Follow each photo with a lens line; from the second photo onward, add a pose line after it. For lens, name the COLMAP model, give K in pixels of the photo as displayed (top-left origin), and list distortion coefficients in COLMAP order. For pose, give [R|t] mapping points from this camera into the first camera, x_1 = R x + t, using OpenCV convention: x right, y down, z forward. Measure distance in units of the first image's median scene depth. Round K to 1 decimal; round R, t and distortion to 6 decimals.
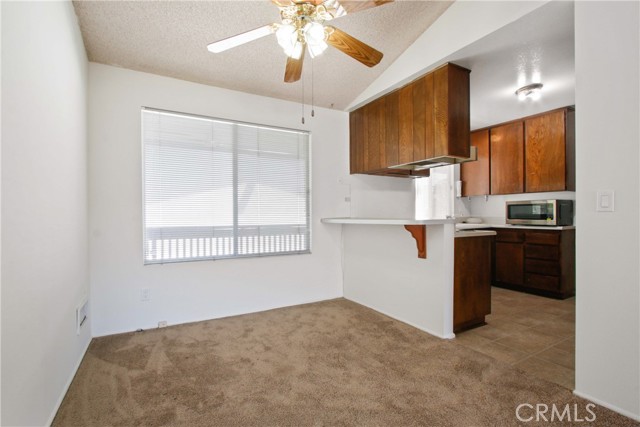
lens RADIAL K [[294.9, 0, 319.6], [0, 294.9, 216.9], [0, 0, 1]] dist [-0.012958, 0.000221]
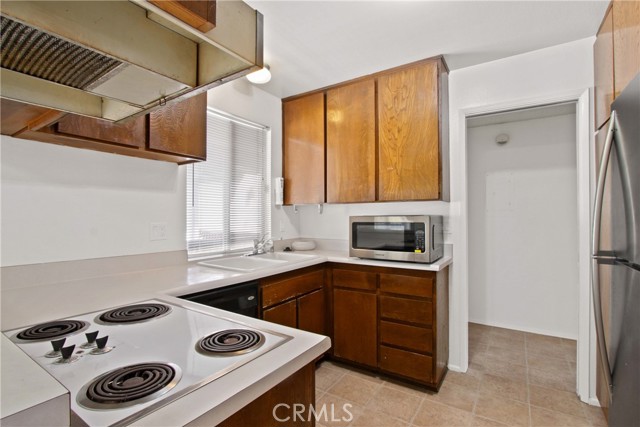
lens RADIAL K [[294.9, 0, 320.1], [0, 294.9, 215.1], [0, 0, 1]] dist [-0.012958, 0.000221]
pose [[0.884000, 0.011932, 0.467334, 0.325428], [-0.000656, 0.999705, -0.024283, -0.041492], [-0.467486, 0.021160, 0.883747, 0.534490]]
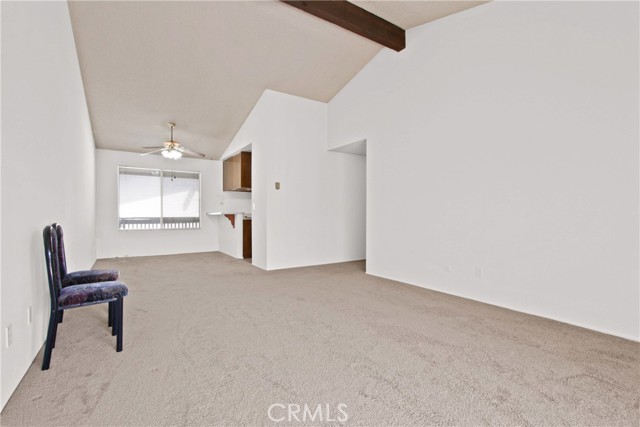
lens RADIAL K [[294.9, 0, 324.9], [0, 294.9, 215.7], [0, 0, 1]] dist [-0.012958, 0.000221]
pose [[0.998277, 0.012343, 0.057361, 1.229044], [-0.011832, 0.999887, -0.009227, 0.063402], [-0.057468, 0.008533, 0.998311, -1.918971]]
